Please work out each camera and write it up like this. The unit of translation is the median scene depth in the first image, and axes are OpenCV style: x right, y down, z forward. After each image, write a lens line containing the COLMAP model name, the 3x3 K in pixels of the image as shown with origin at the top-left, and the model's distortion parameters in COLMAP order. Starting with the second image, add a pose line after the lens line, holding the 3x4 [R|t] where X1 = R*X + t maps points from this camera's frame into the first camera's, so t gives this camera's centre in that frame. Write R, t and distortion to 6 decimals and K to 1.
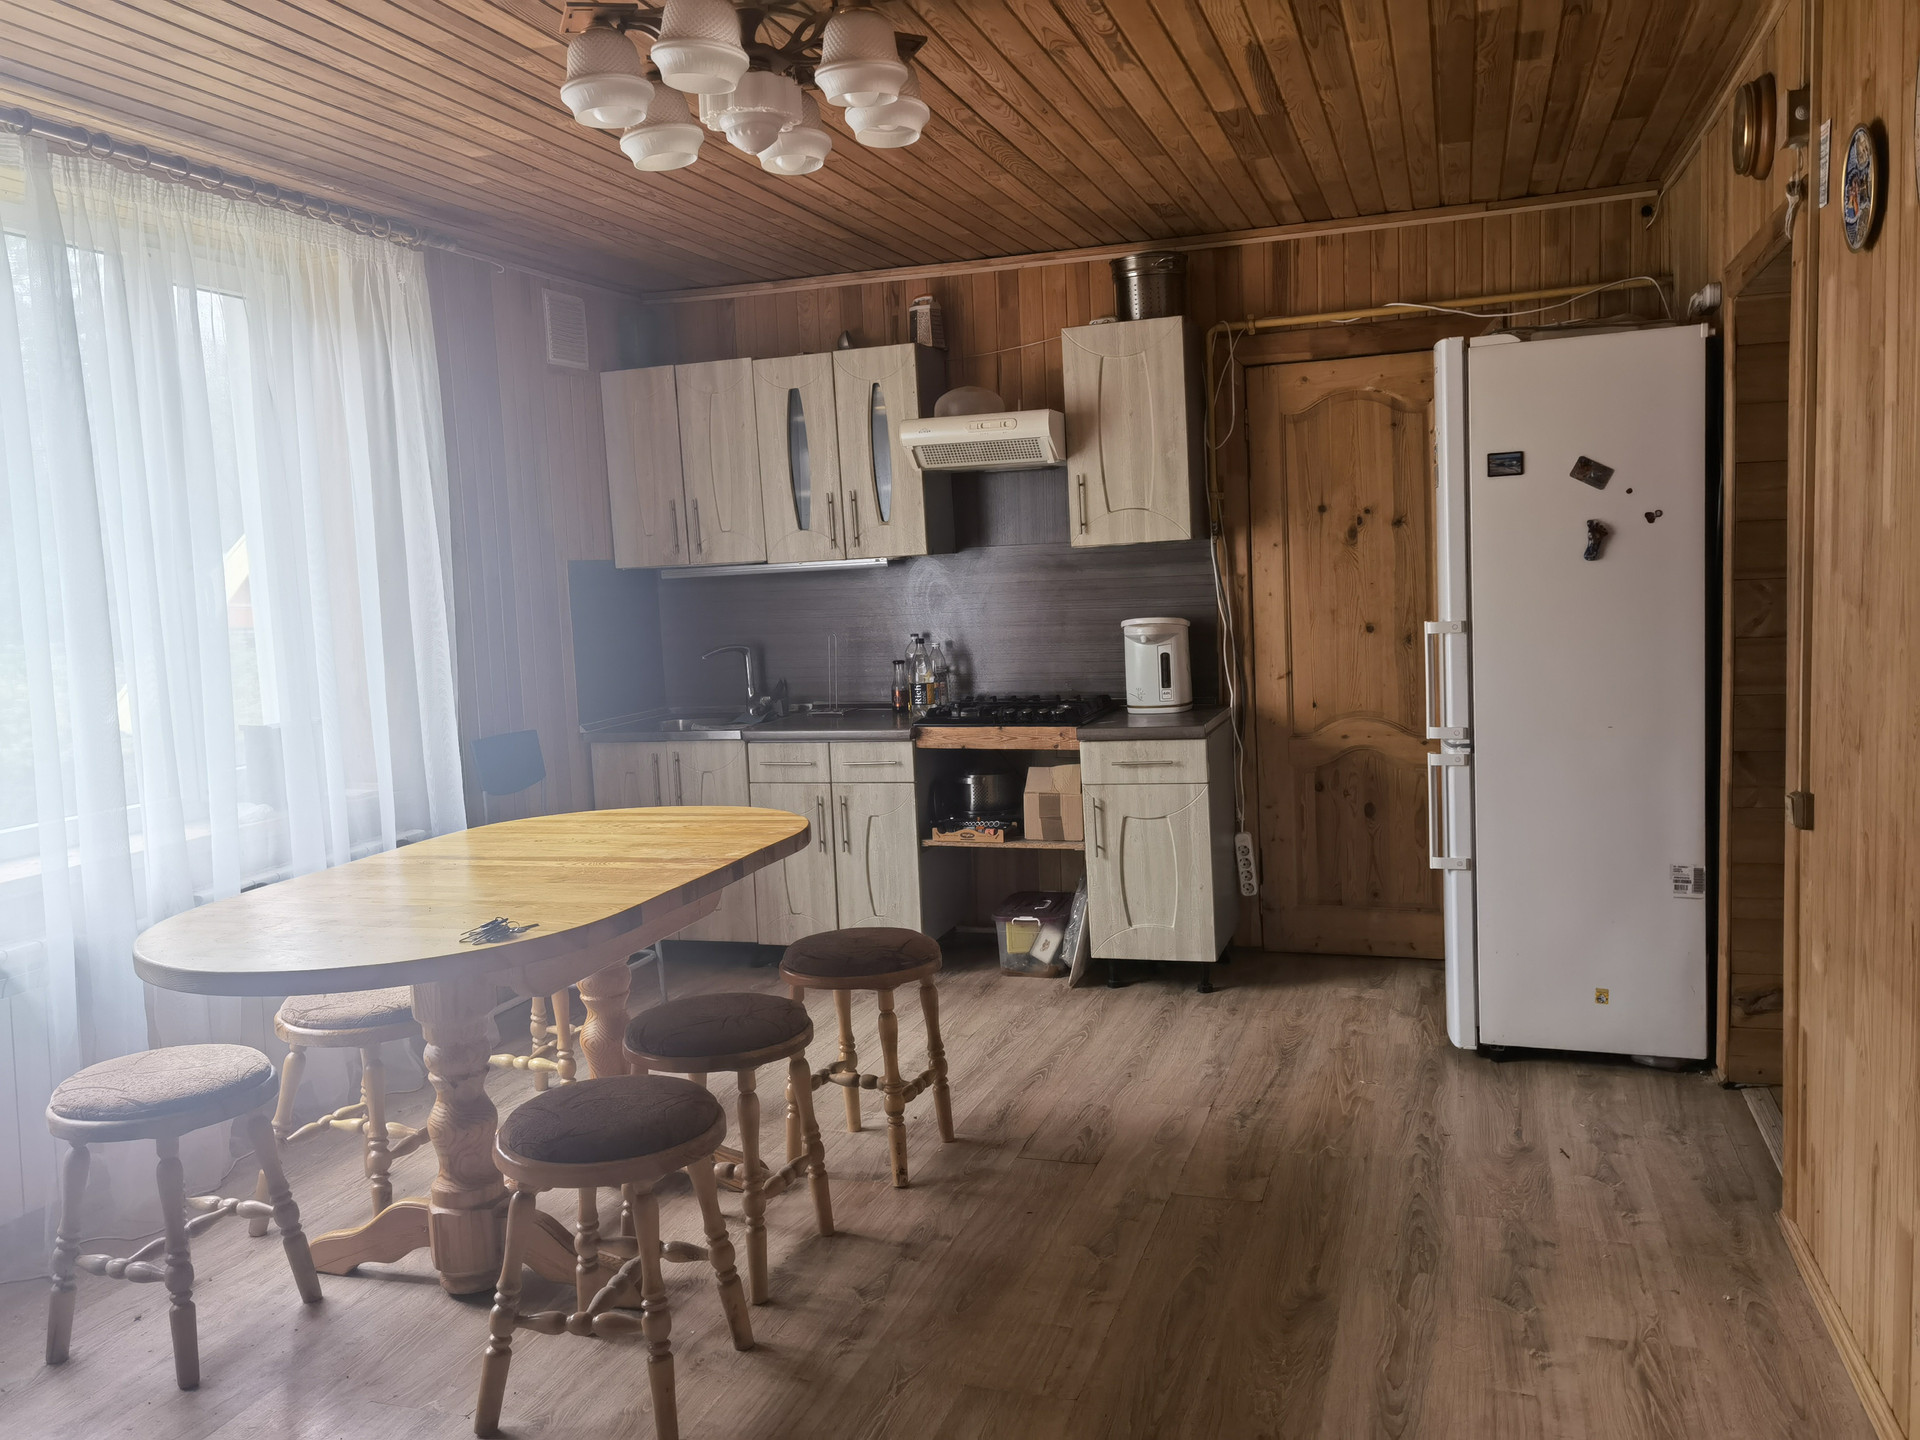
lens RADIAL K [[1530.9, 0, 976.0], [0, 1530.9, 715.3], [0, 0, 1]] dist [0.033315, -0.022444]
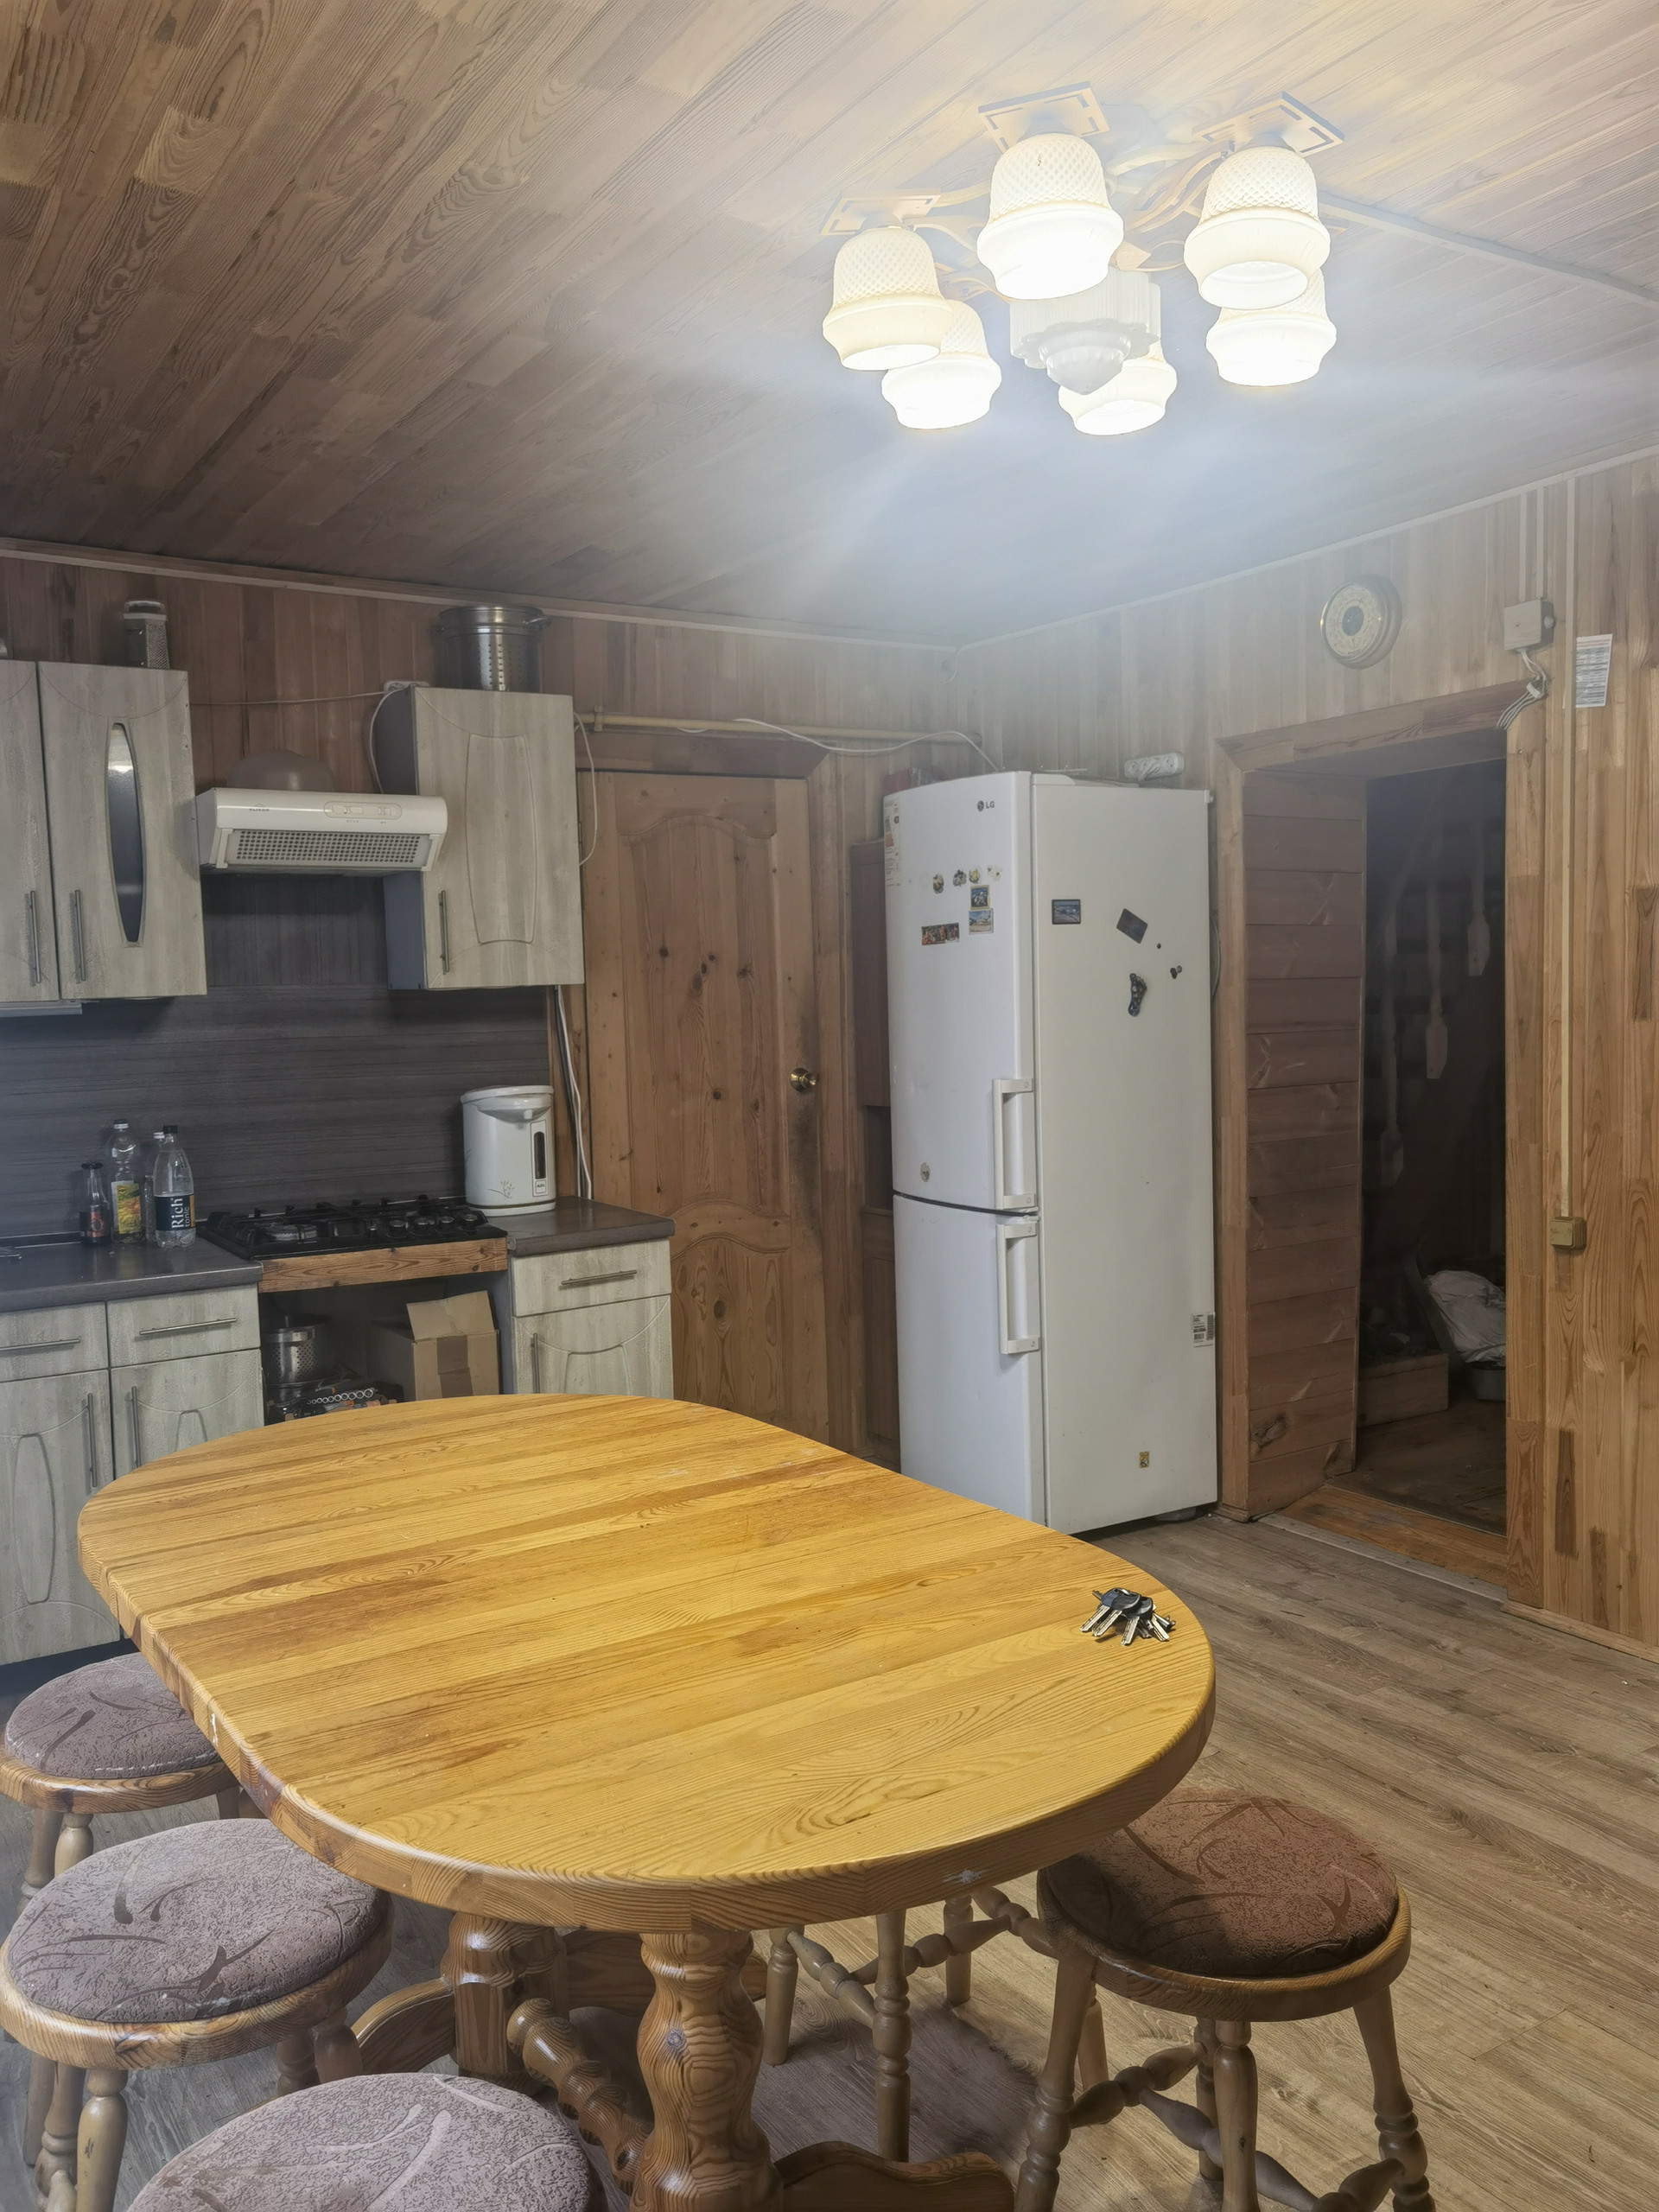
lens RADIAL K [[1763.8, 0, 841.6], [0, 1763.8, 1117.6], [0, 0, 1]] dist [0.033315, -0.022444]
pose [[0.637369, -0.031283, 0.769924, -0.460996], [0.071742, 0.997245, -0.018871, -0.021339], [-0.767212, 0.067264, 0.637857, 0.334294]]
